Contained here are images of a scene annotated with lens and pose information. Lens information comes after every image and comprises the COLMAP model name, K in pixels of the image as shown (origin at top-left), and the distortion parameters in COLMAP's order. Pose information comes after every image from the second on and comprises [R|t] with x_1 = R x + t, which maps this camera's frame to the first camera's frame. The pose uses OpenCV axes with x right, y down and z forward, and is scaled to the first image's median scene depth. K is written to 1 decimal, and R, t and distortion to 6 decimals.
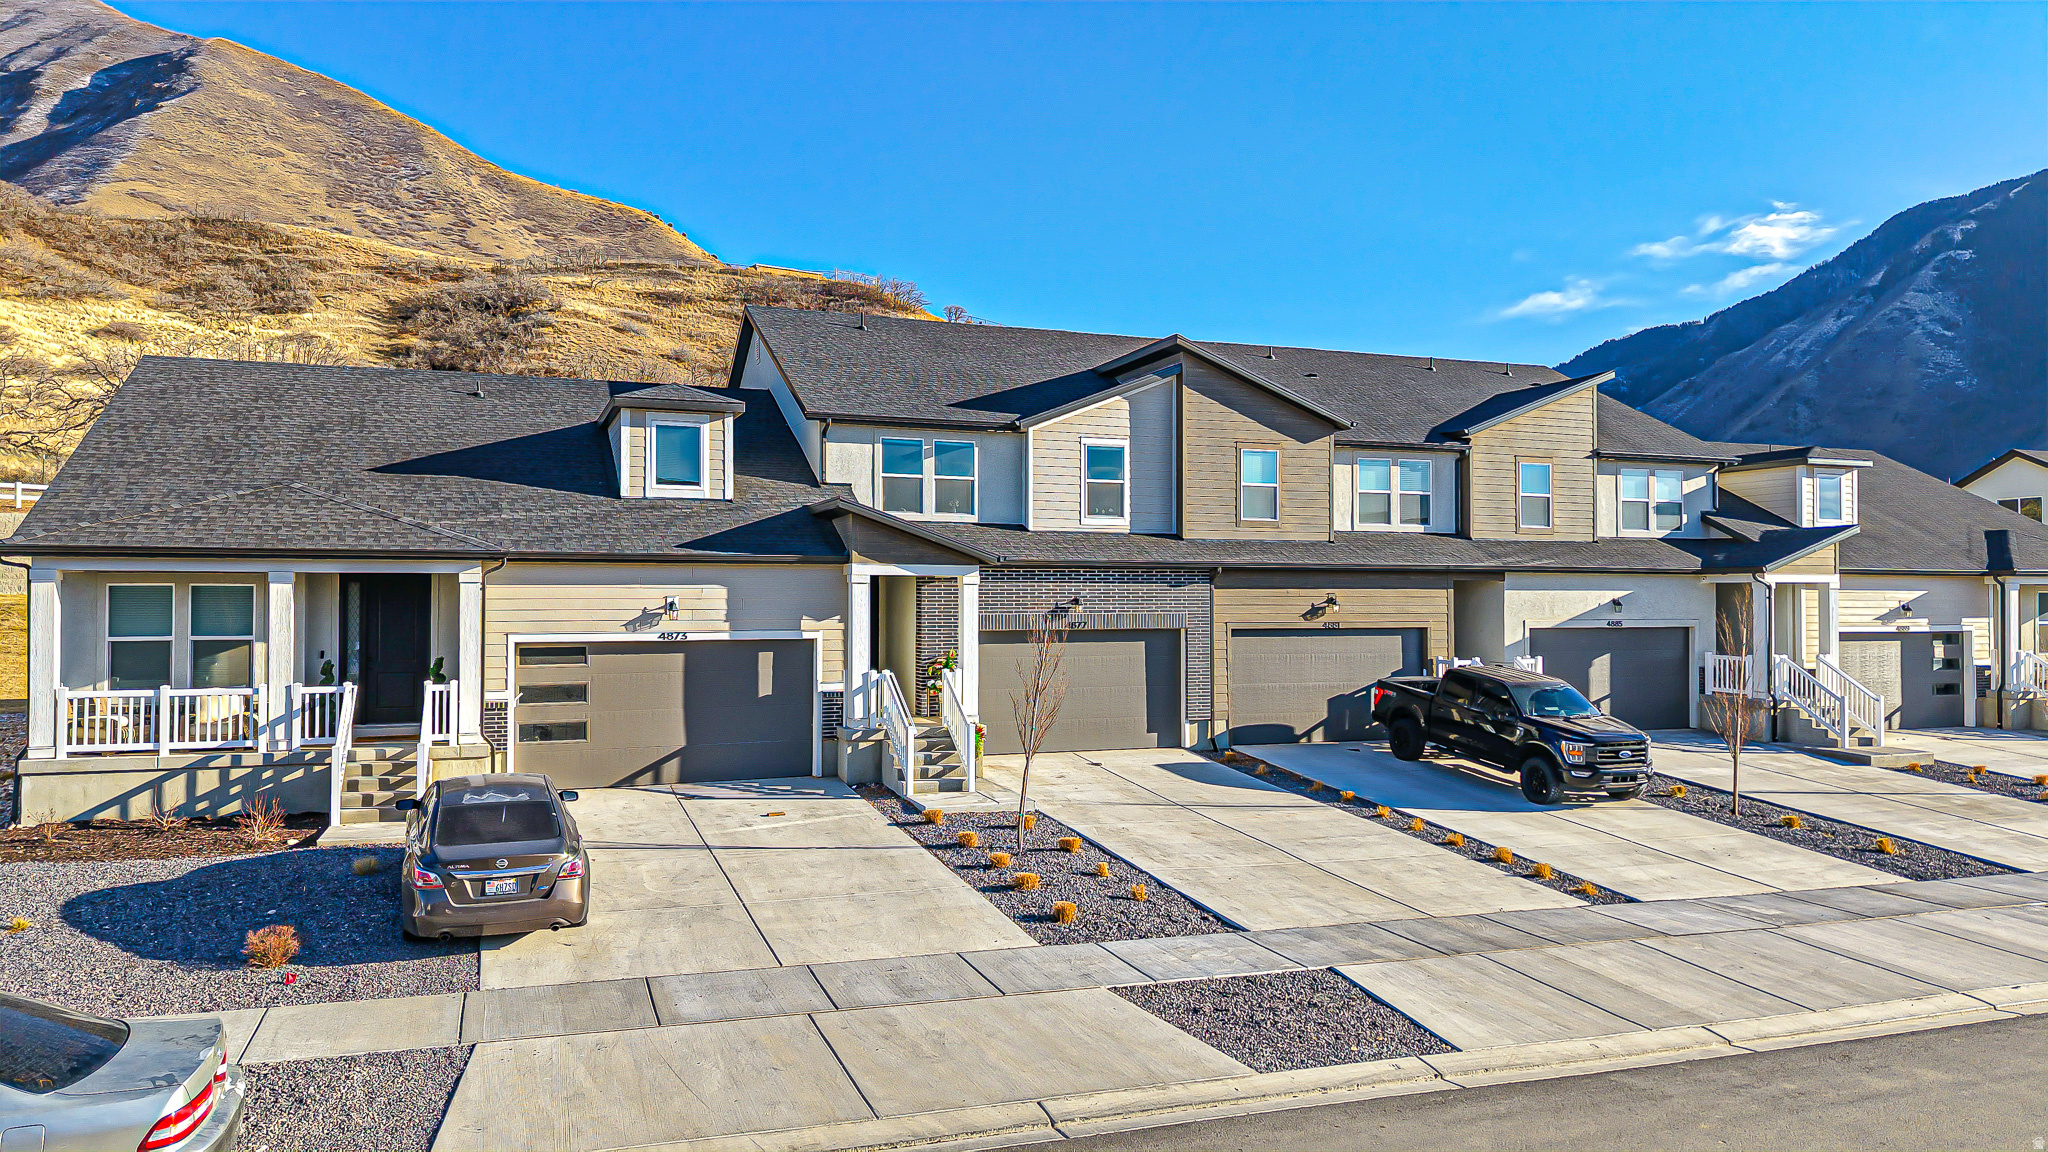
lens RADIAL K [[1373.5, 0, 1018.7], [0, 1373.5, 584.8], [0, 0, 1]] dist [0.015438, -0.020597]
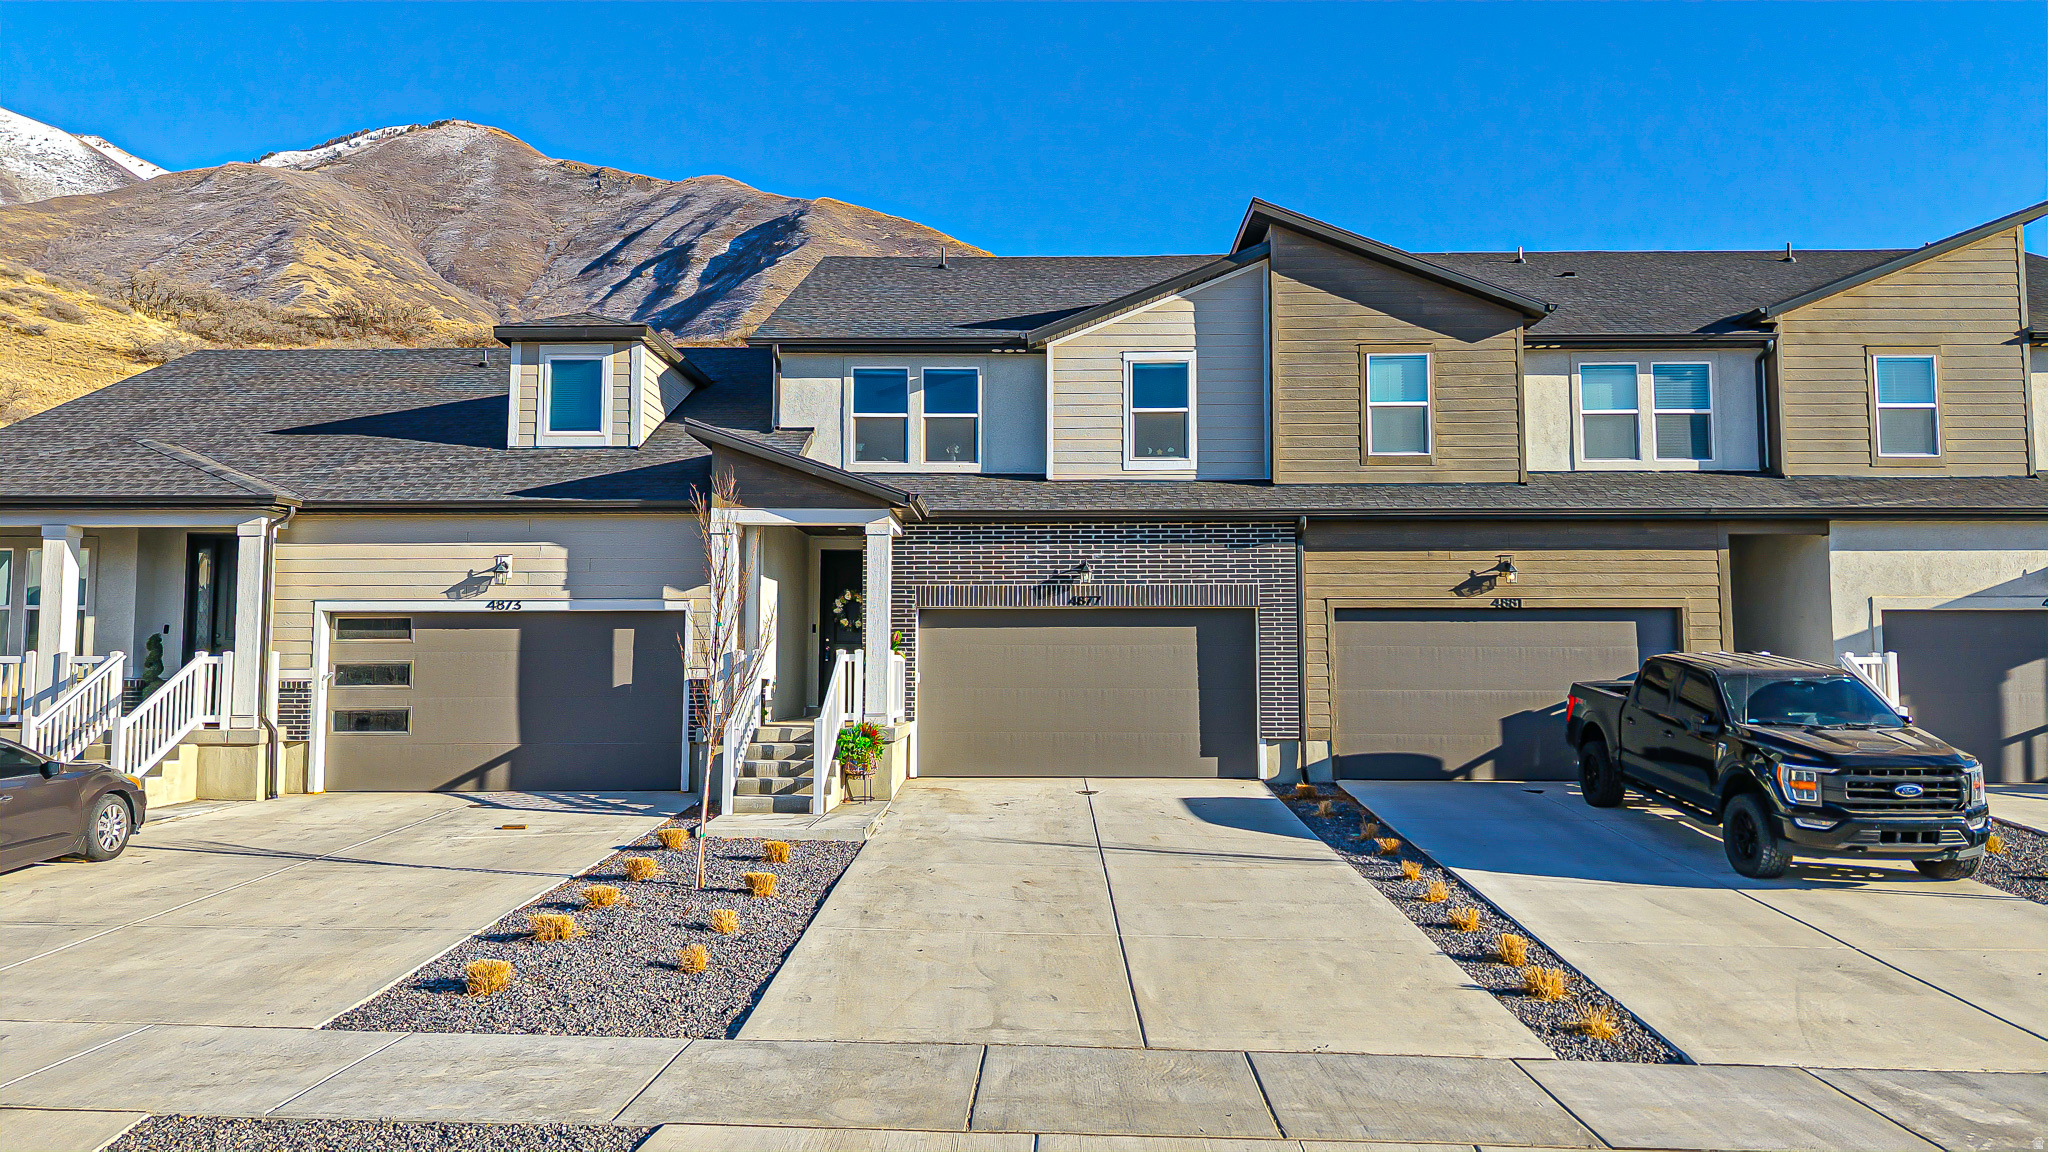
lens RADIAL K [[1373.5, 0, 1018.7], [0, 1373.5, 584.8], [0, 0, 1]] dist [0.015438, -0.020597]
pose [[0.925387, -0.026334, -0.378109, 0.272457], [0.003903, 0.998193, -0.059968, 0.061849], [0.379005, 0.054017, 0.923817, 0.308388]]
